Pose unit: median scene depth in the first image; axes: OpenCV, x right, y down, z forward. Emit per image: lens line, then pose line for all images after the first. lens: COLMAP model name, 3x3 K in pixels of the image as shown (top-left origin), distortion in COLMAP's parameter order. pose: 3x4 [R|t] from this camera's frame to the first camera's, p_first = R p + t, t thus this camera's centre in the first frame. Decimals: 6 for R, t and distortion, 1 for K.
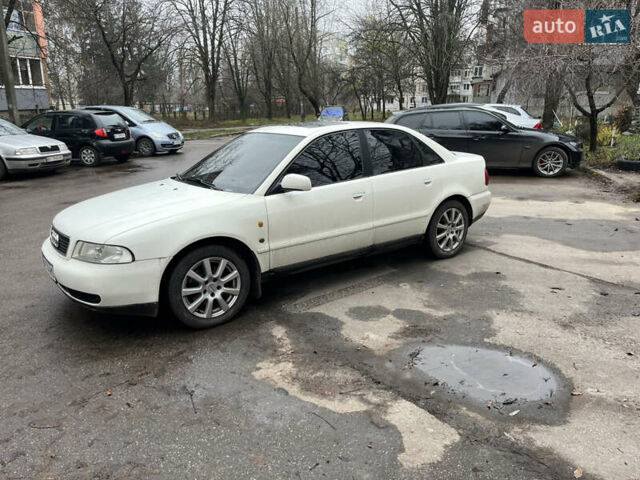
lens RADIAL K [[486.0, 0, 320.0], [0, 486.0, 240.0], [0, 0, 1]] dist [0.089457, -0.127456]
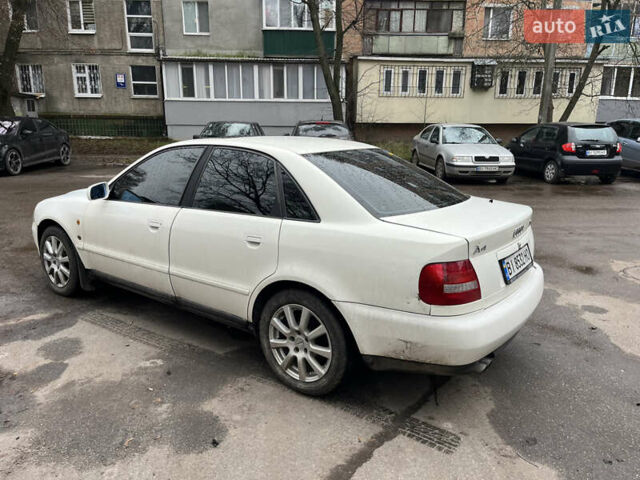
lens RADIAL K [[486.0, 0, 320.0], [0, 486.0, 240.0], [0, 0, 1]] dist [0.089457, -0.127456]
pose [[0.292143, 0.241431, -0.925399, 0.968829], [-0.263534, 0.950473, 0.164776, -0.291274], [0.919349, 0.195736, 0.341299, 1.051756]]
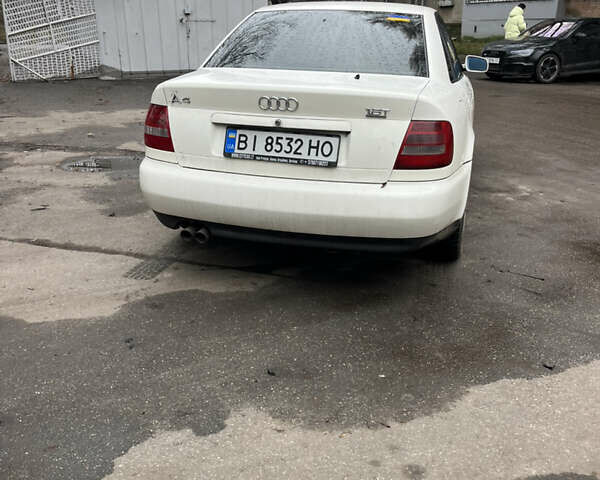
lens RADIAL K [[609.5, 0, 300.0], [0, 609.5, 240.0], [0, 0, 1]] dist [0.025124, 0.015936]
pose [[-0.783591, 0.203845, -0.586883, 0.810582], [-0.169547, 0.838621, 0.517657, -0.493836], [0.597695, 0.505136, -0.622574, 2.074549]]
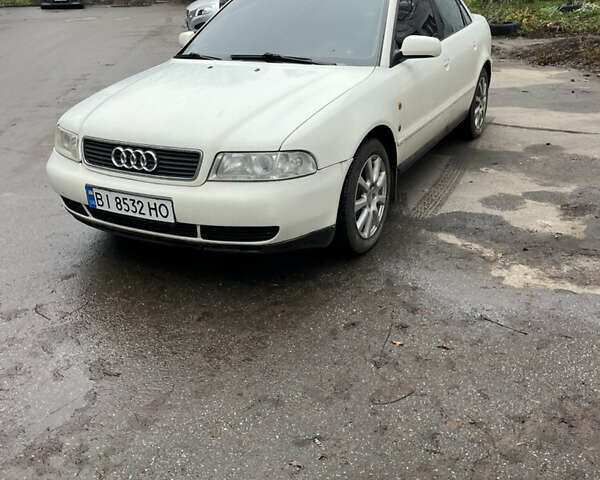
lens RADIAL K [[609.5, 0, 300.0], [0, 609.5, 240.0], [0, 0, 1]] dist [0.025124, 0.015936]
pose [[0.900720, -0.182259, 0.394317, -0.626101], [0.124819, 0.978034, 0.166944, -0.006241], [-0.416082, -0.101151, 0.903684, 0.179195]]
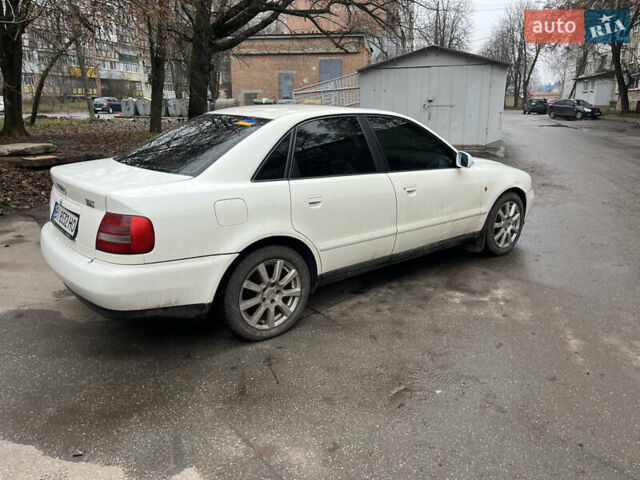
lens RADIAL K [[486.0, 0, 320.0], [0, 486.0, 240.0], [0, 0, 1]] dist [0.089457, -0.127456]
pose [[-0.998553, 0.019659, -0.050050, 0.040501], [-0.009056, 0.855996, 0.516903, -0.584227], [0.053004, 0.516608, -0.854580, 2.253747]]
